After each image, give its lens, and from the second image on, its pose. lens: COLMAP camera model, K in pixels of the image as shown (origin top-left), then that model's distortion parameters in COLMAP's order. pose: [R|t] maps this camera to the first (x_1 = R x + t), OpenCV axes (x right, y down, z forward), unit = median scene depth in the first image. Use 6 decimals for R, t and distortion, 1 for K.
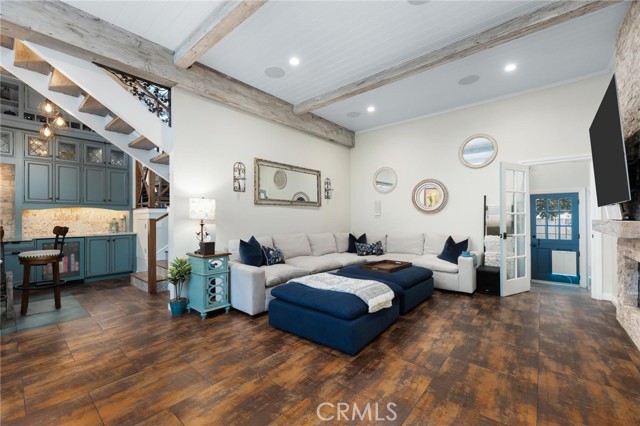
lens RADIAL K [[263.0, 0, 319.3], [0, 263.0, 215.5], [0, 0, 1]] dist [-0.000790, -0.000222]
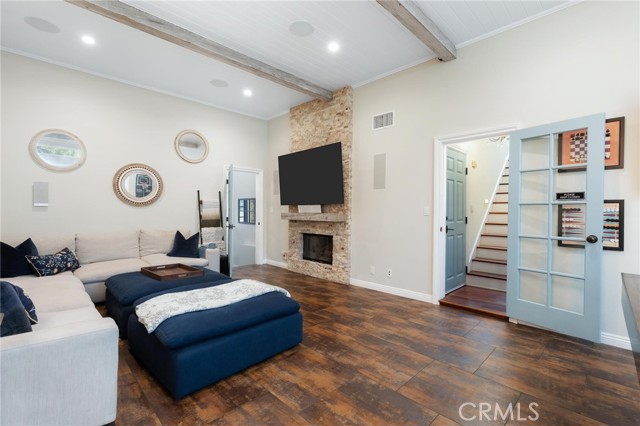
lens RADIAL K [[288.1, 0, 326.2], [0, 288.1, 212.2], [0, 0, 1]] dist [0.000910, 0.000080]
pose [[0.084071, 0.001059, 0.996459, -0.582220], [-0.012054, 0.999927, -0.000046, 0.006344], [-0.996387, -0.012007, 0.084077, 0.469893]]
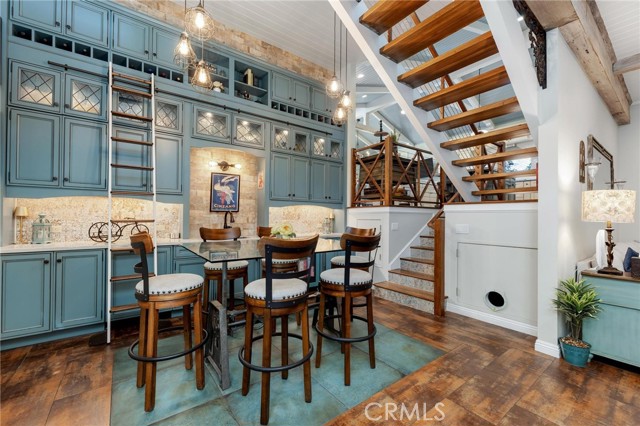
lens RADIAL K [[263.0, 0, 318.8], [0, 263.0, 215.3], [0, 0, 1]] dist [-0.000790, -0.000222]
pose [[0.973809, 0.012886, -0.227004, -0.874330], [-0.013632, 0.999906, -0.001719, 0.006610], [0.226960, 0.004768, 0.973892, 0.168288]]
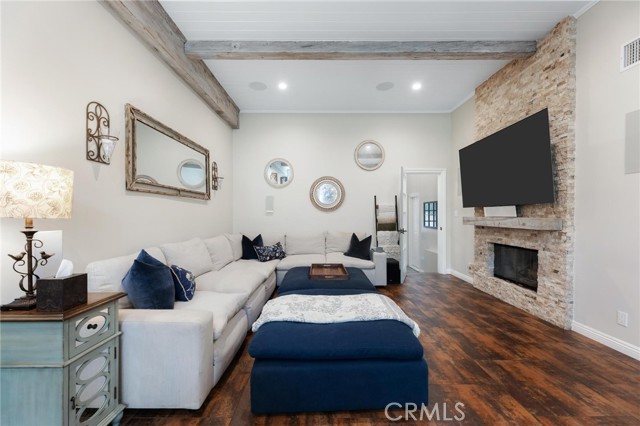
lens RADIAL K [[258.4, 0, 319.8], [0, 258.4, 214.7], [0, 0, 1]] dist [0.004294, -0.000139]
pose [[0.761600, 0.002293, 0.648043, -0.319841], [-0.005412, 0.999981, 0.002821, 0.004017], [-0.648024, -0.005656, 0.761599, 0.377735]]
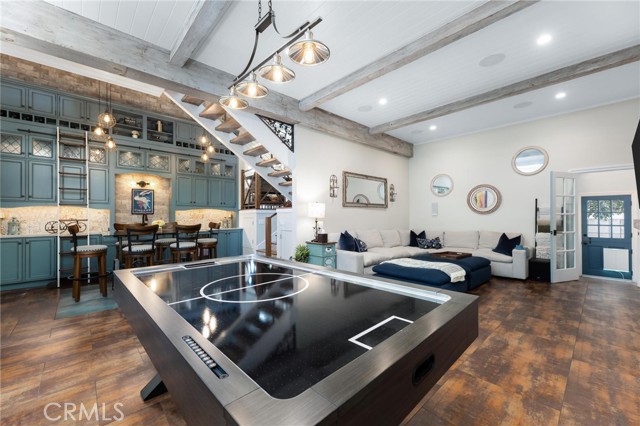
lens RADIAL K [[258.4, 0, 320.0], [0, 258.4, 215.2], [0, 0, 1]] dist [0.004294, -0.000139]
pose [[0.992300, 0.003065, -0.123817, -0.221890], [-0.003109, 0.999995, -0.000165, 0.000453], [0.123816, 0.000549, 0.992305, -0.321640]]
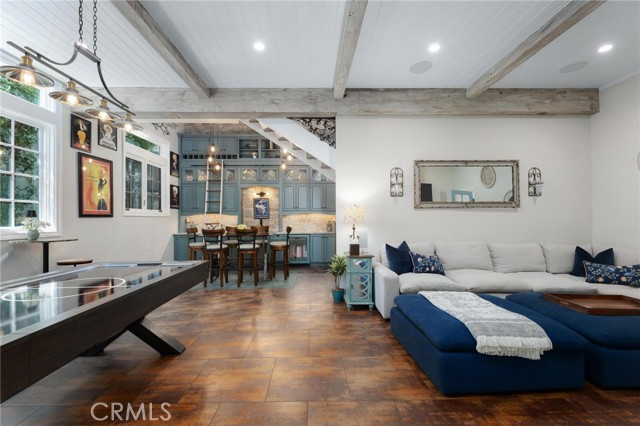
lens RADIAL K [[269.5, 0, 316.9], [0, 269.5, 216.8], [0, 0, 1]] dist [-0.000465, 0.000265]
pose [[0.657318, -0.003531, -0.753605, 0.293063], [0.005499, 0.999985, 0.000111, -0.014963], [0.753594, -0.004218, 0.657327, 0.087824]]
